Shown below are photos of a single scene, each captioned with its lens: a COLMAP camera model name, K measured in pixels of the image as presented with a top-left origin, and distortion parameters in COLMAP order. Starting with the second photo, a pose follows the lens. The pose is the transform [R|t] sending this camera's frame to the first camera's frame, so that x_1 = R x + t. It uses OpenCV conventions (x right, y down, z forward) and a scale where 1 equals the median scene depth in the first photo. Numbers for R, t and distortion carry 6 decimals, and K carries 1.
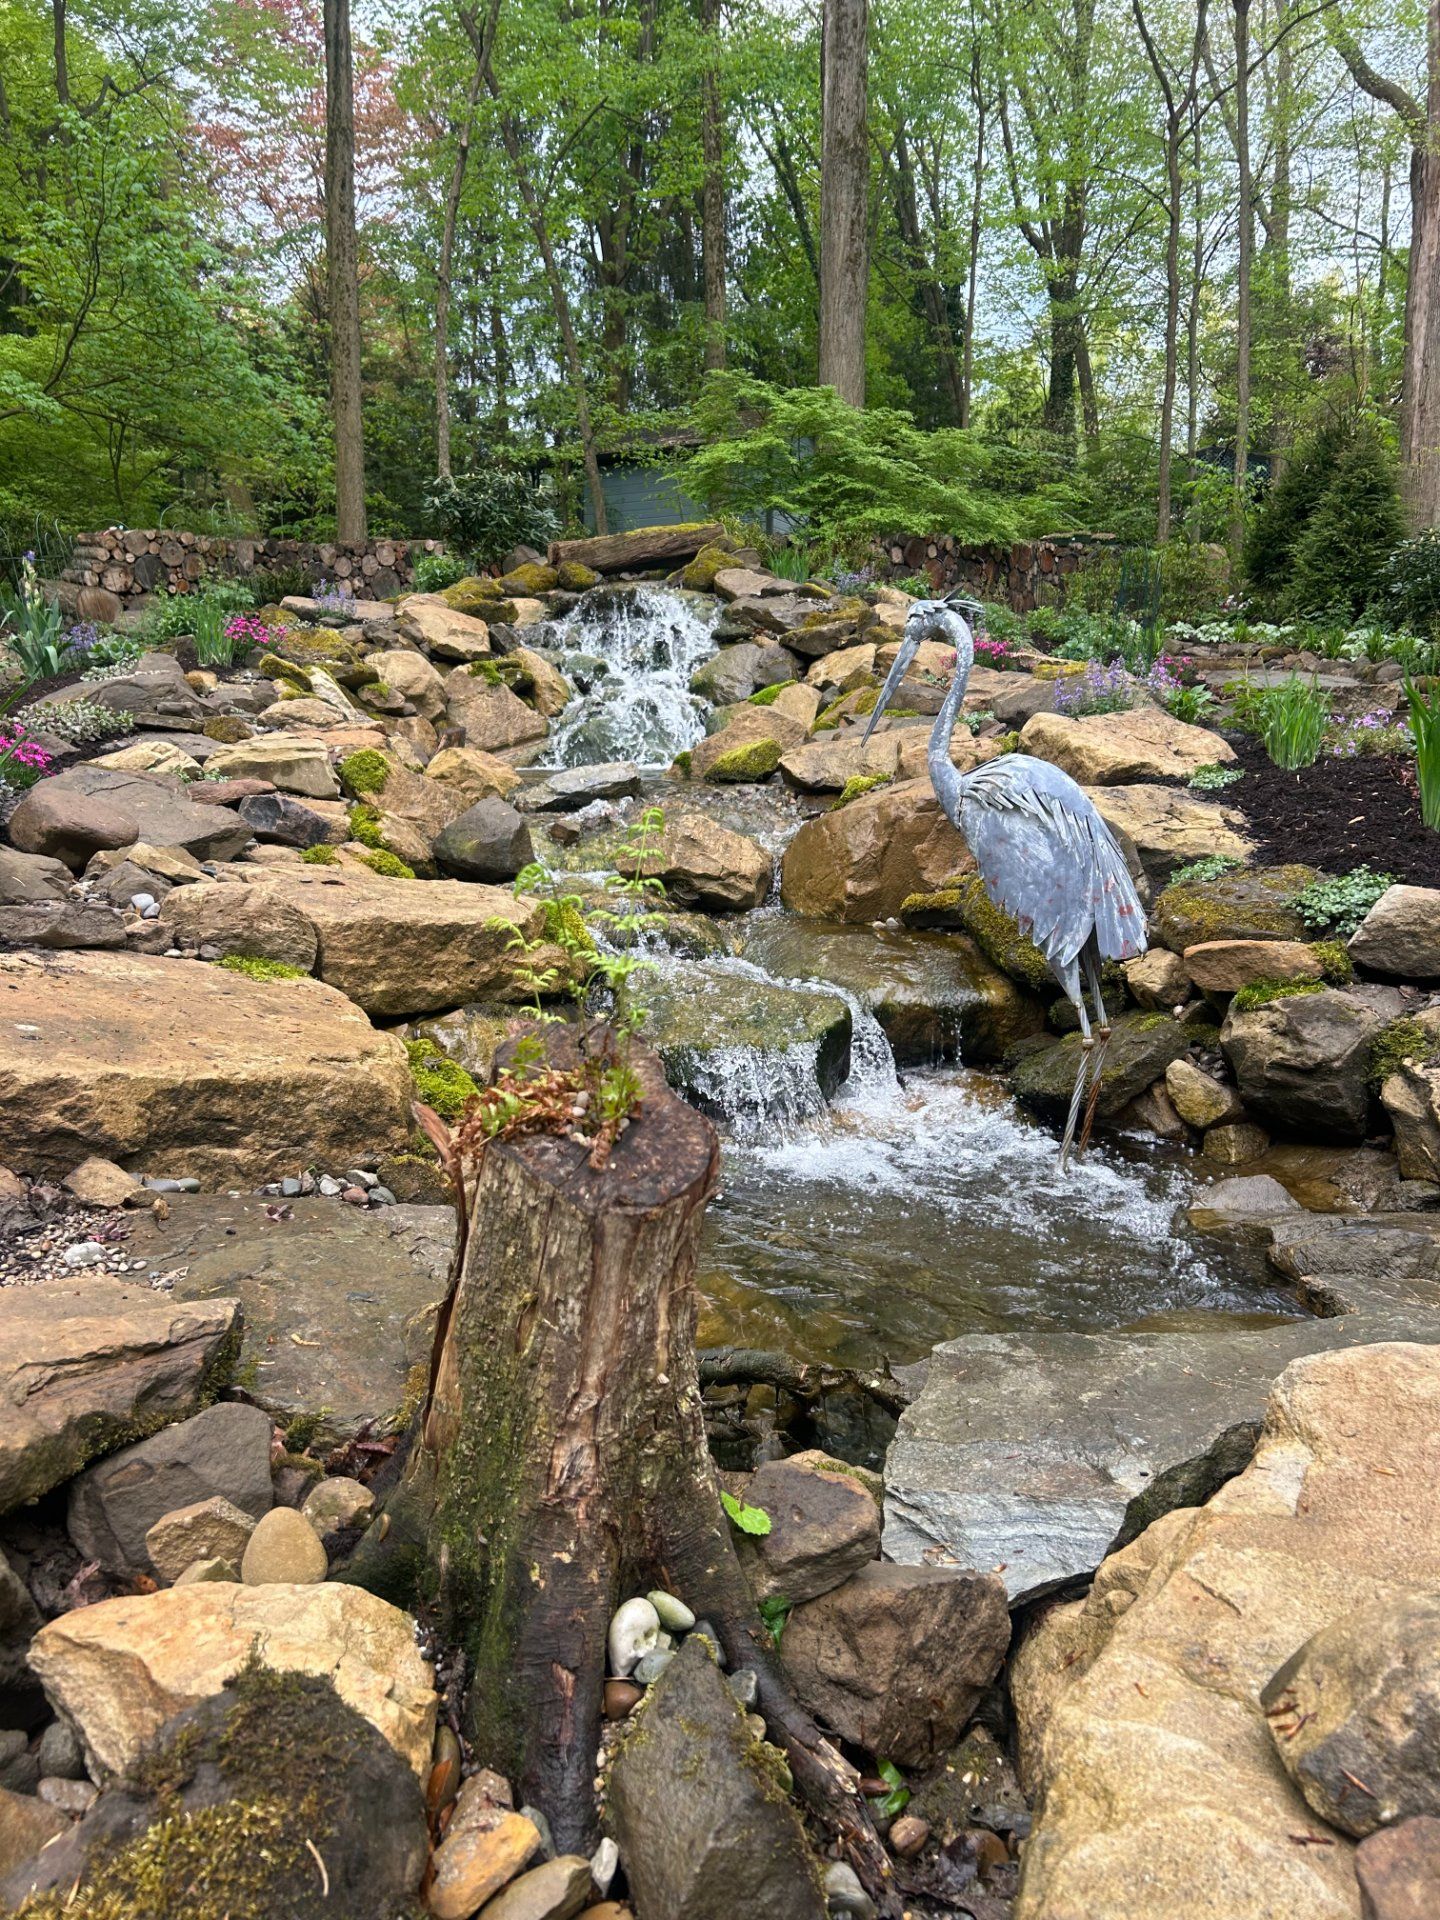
lens RADIAL K [[1466.5, 0, 698.7], [0, 1466.5, 966.0], [0, 0, 1]] dist [0.047514, -0.040791]
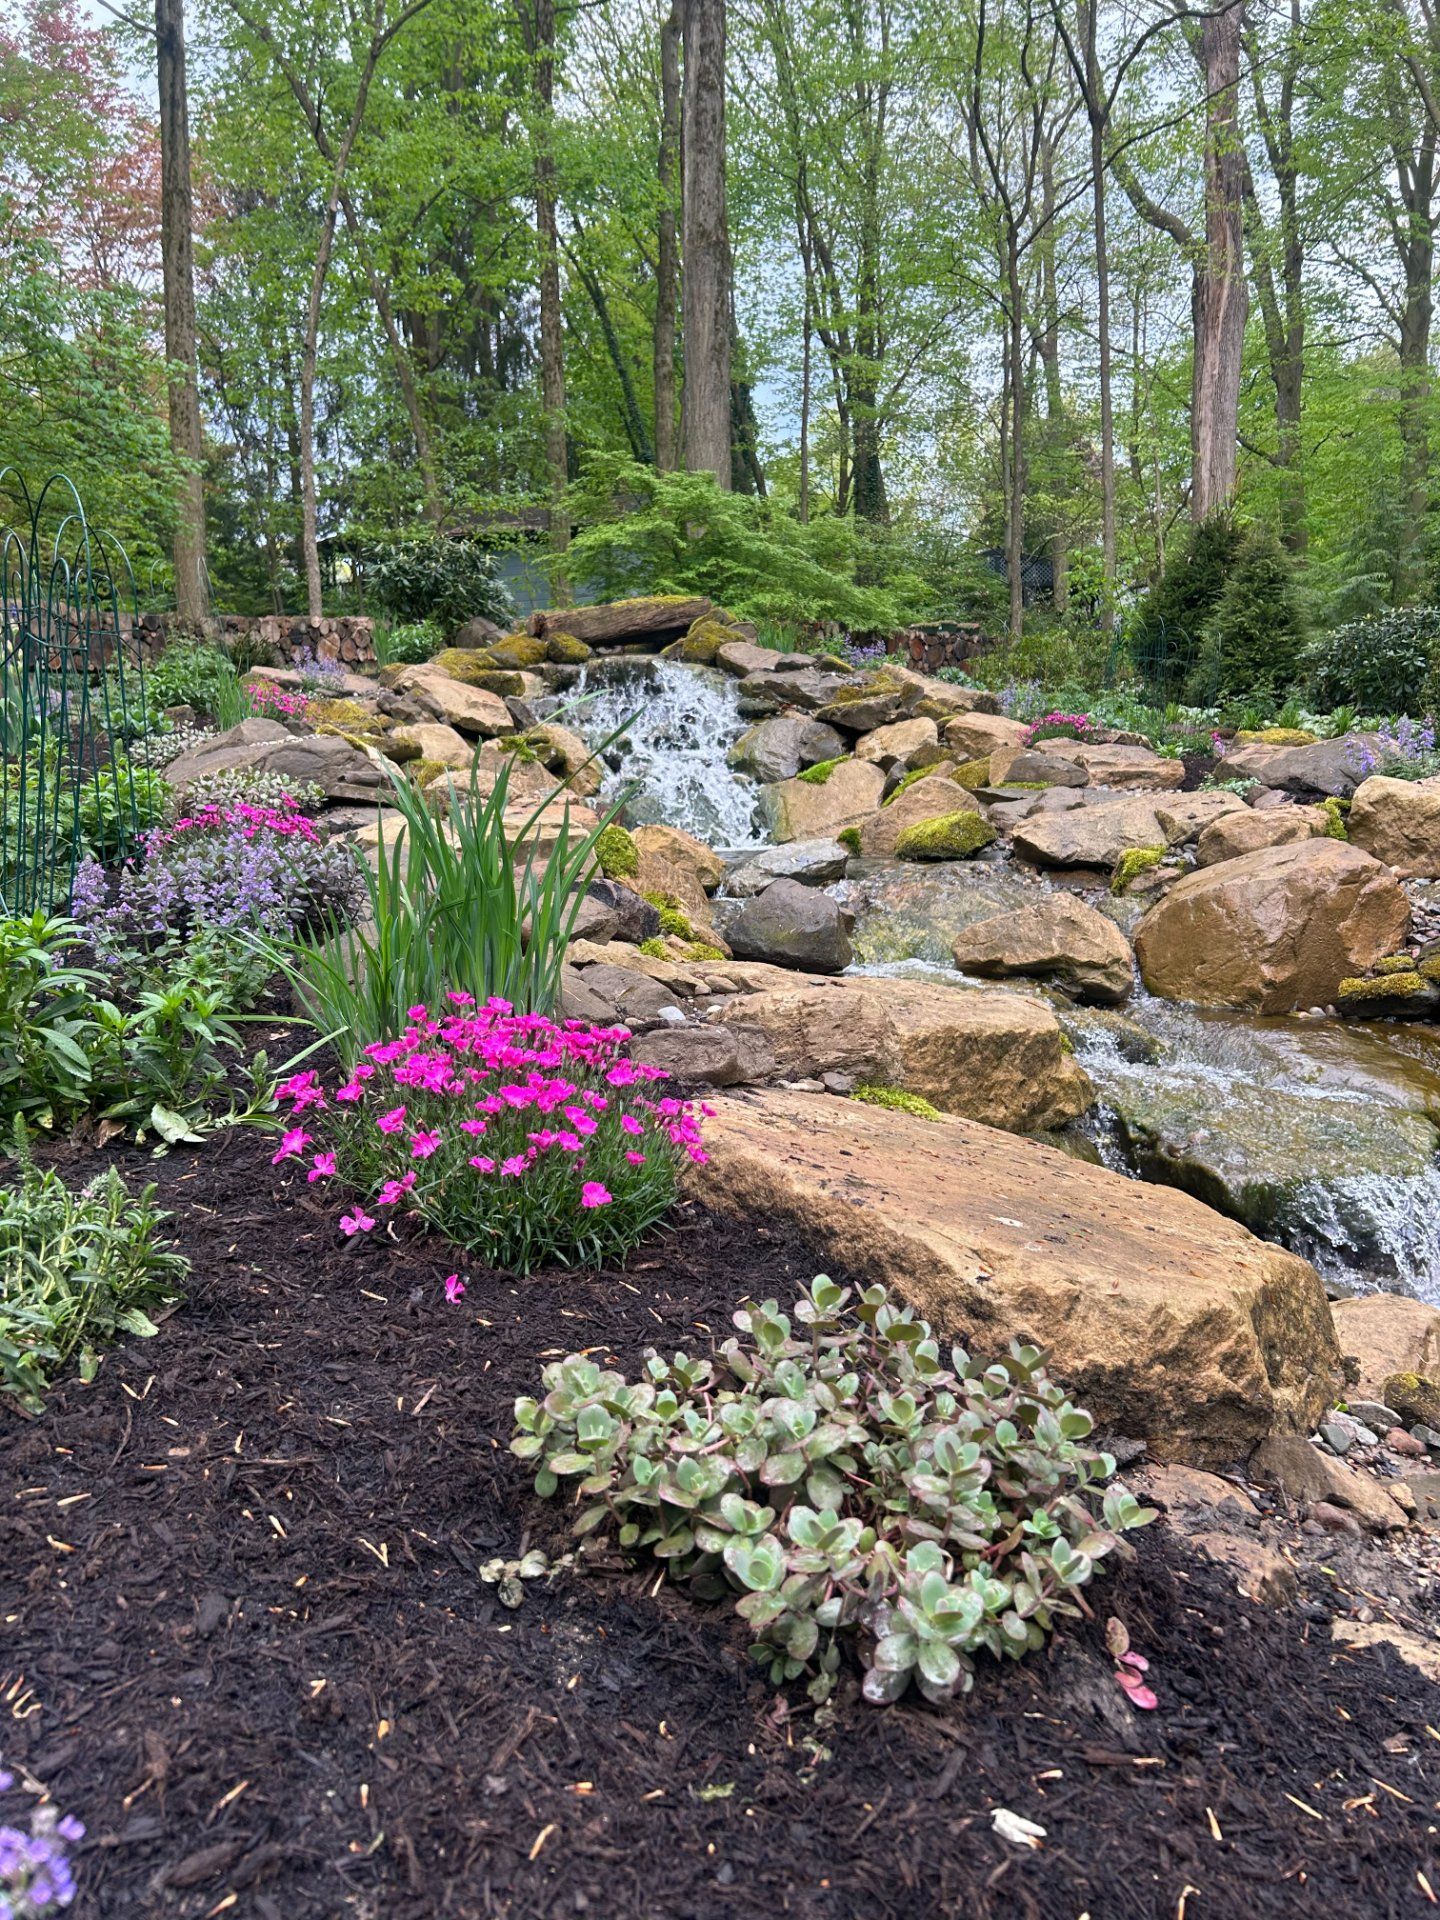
lens RADIAL K [[1473.9, 0, 720.0], [0, 1473.9, 960.0], [0, 0, 1]] dist [0.075547, -0.076635]
pose [[0.986125, -0.025549, 0.164027, -0.174036], [0.036279, 0.997369, -0.062756, -0.009037], [-0.161992, 0.067836, 0.984458, 0.097221]]
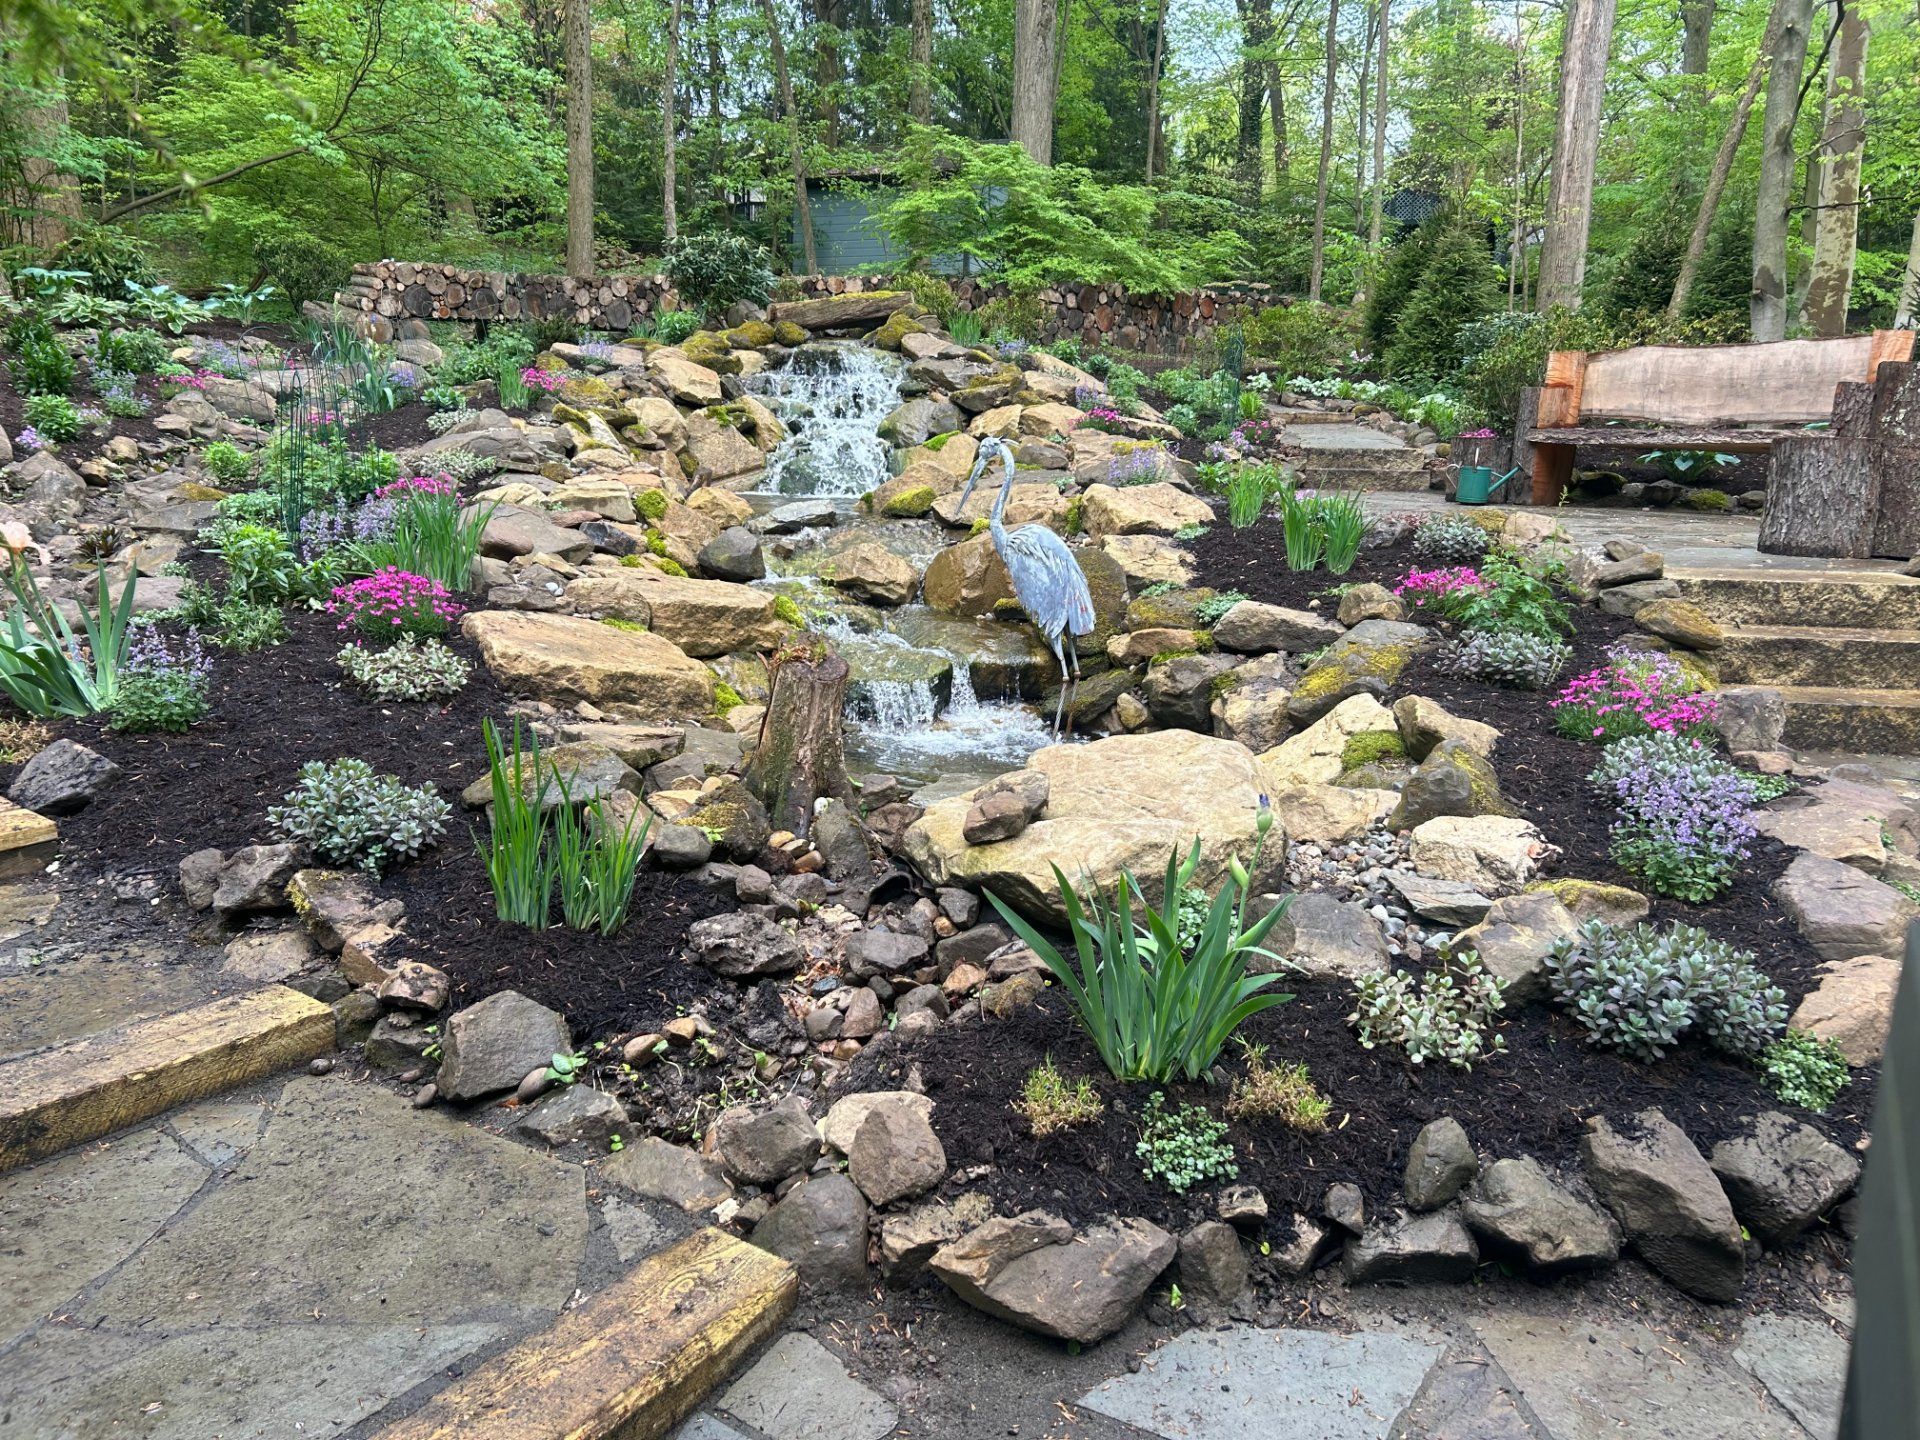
lens RADIAL K [[1446.6, 0, 957.3], [0, 1446.6, 752.9], [0, 0, 1]] dist [0.054440, -0.054838]
pose [[0.998622, 0.027597, 0.044629, 0.014723], [-0.030120, 0.997927, 0.056869, 0.015396], [-0.042967, -0.058135, 0.997384, -0.289501]]
